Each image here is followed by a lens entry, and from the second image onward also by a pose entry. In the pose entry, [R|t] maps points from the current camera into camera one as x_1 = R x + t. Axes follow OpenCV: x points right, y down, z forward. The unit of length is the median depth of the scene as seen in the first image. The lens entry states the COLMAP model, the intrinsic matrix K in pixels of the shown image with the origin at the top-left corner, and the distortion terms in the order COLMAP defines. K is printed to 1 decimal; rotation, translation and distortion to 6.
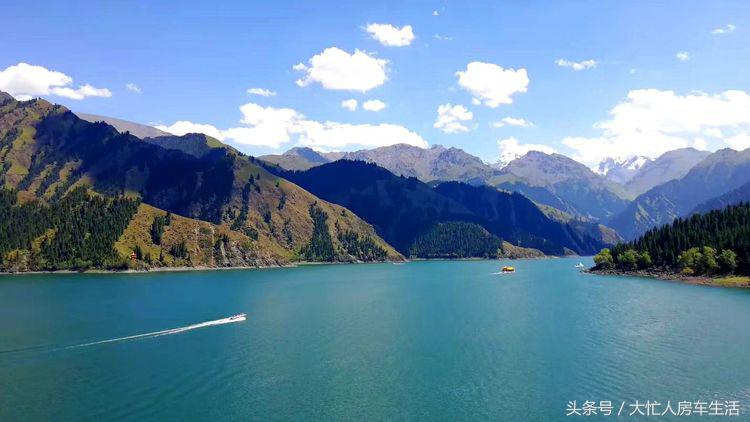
lens RADIAL K [[624.0, 0, 375.0], [0, 624.0, 211.0], [0, 0, 1]] dist [0.042818, -0.107234]
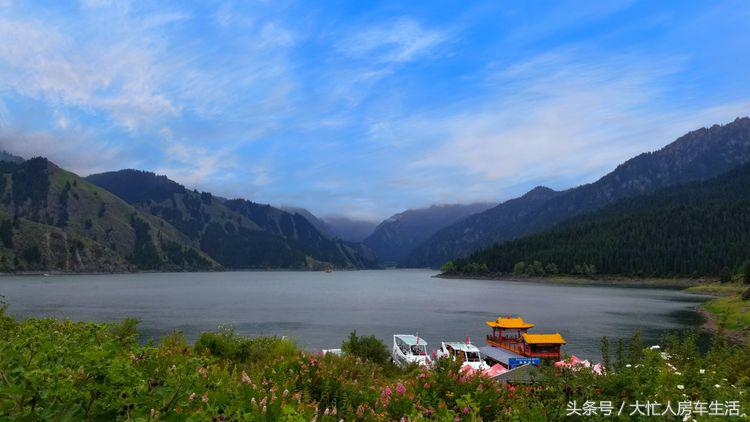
lens RADIAL K [[595.8, 0, 380.0], [0, 595.8, 207.9], [0, 0, 1]] dist [0.110919, -0.186090]
pose [[0.910004, 0.063650, 0.409685, -0.141197], [-0.050135, 0.997788, -0.043658, 0.001736], [-0.411558, 0.019189, 0.911182, -0.077677]]
